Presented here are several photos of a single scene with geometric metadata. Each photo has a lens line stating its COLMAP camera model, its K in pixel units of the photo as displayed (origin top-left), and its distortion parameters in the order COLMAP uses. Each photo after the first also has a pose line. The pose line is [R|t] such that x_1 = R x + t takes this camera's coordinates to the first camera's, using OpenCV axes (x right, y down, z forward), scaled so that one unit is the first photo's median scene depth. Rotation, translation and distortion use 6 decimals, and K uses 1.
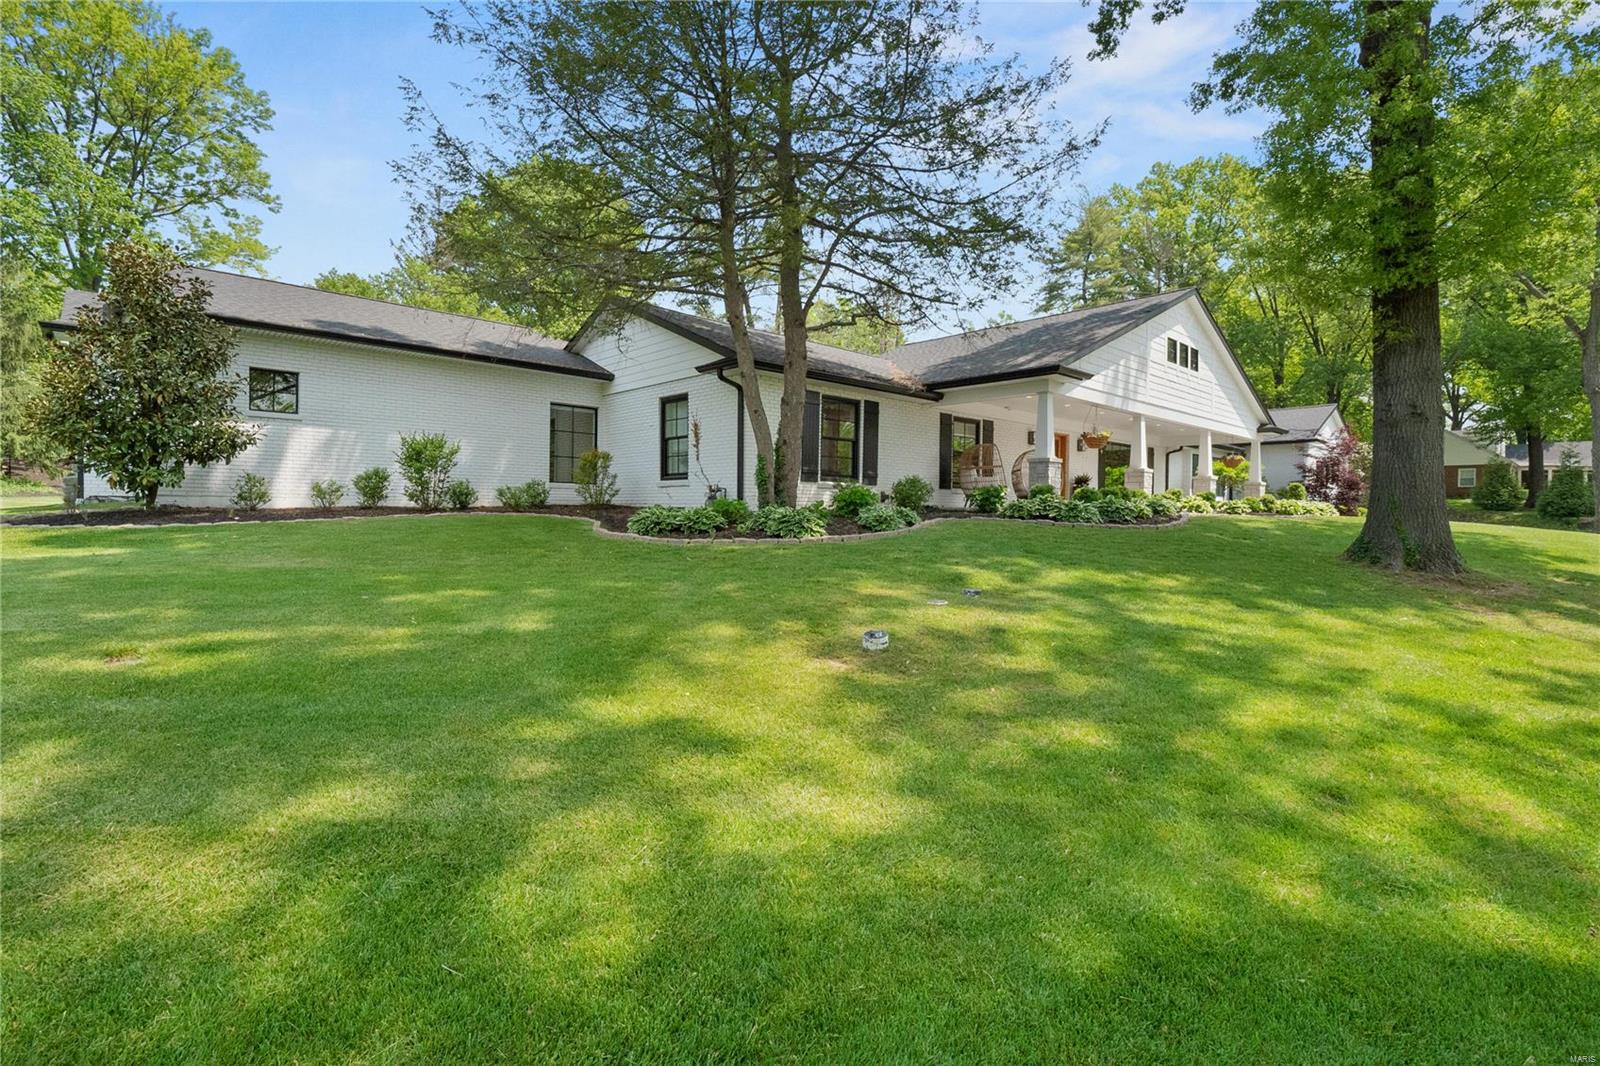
lens RADIAL K [[765.9, 0, 799.7], [0, 765.9, 523.4], [0, 0, 1]] dist [-0.003004, -0.000717]
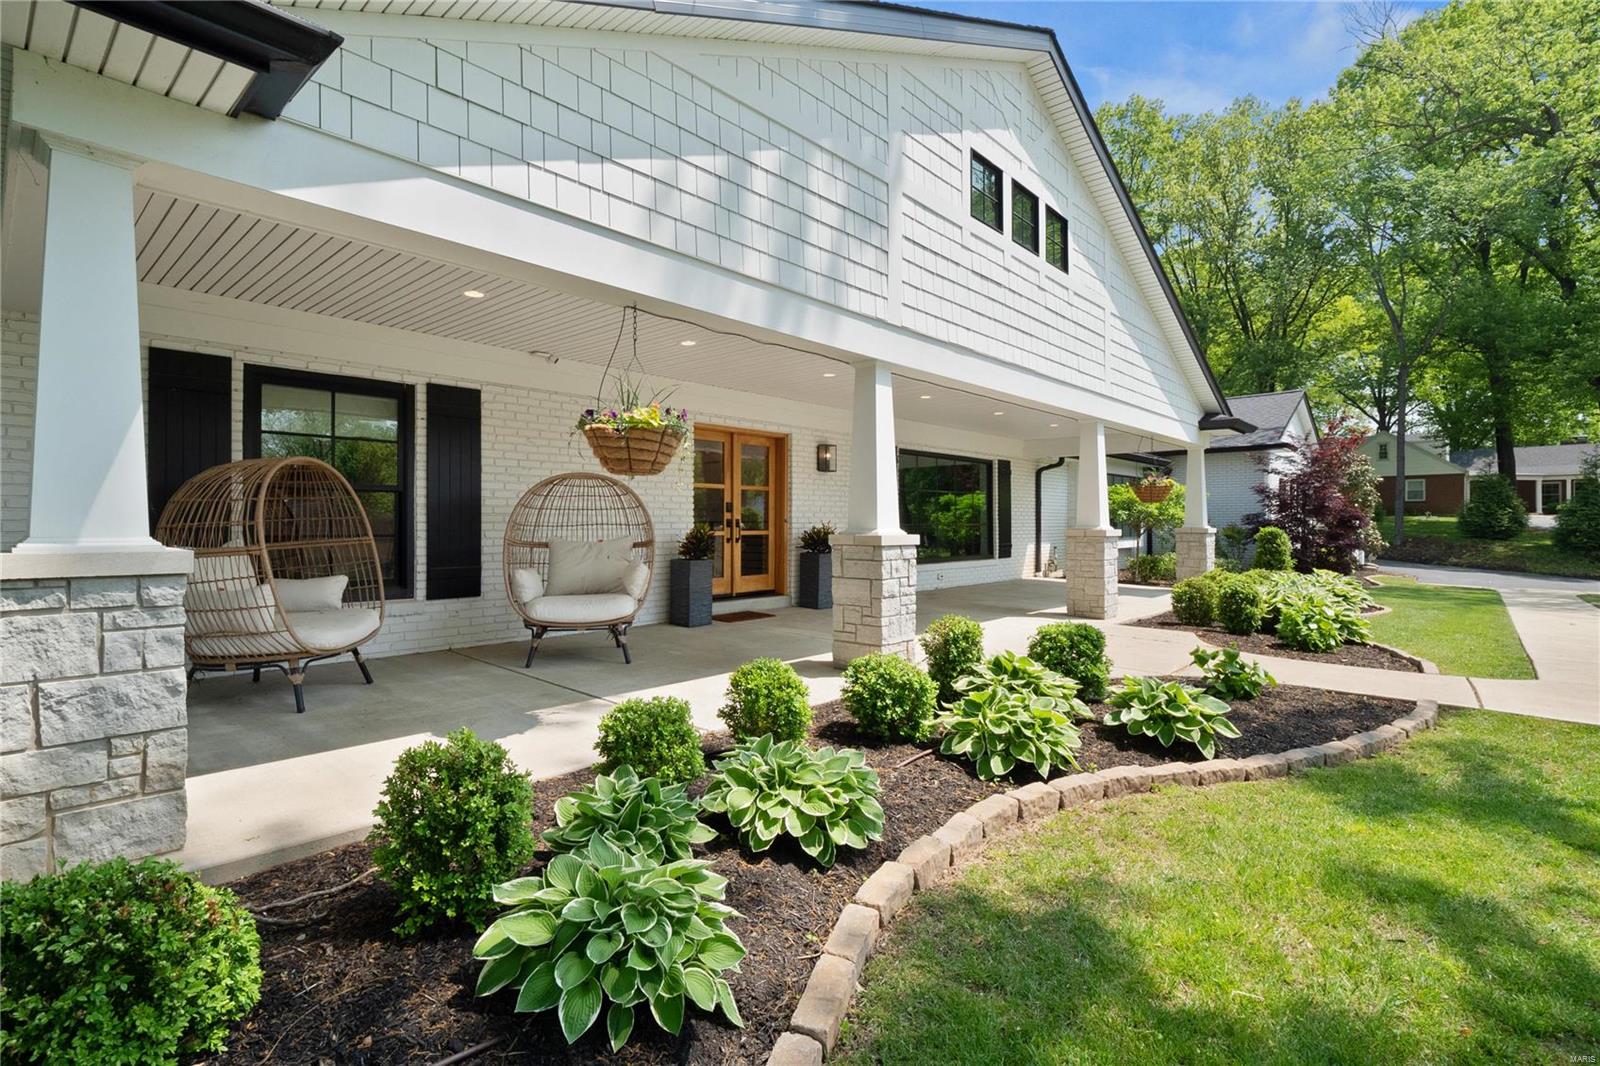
lens RADIAL K [[765.9, 0, 799.8], [0, 765.9, 533.6], [0, 0, 1]] dist [-0.003004, -0.000717]
pose [[0.996332, -0.014851, 0.084272, 0.295845], [0.014897, 0.999889, 0.000089, -0.054786], [-0.084264, 0.001166, 0.996443, 0.525023]]
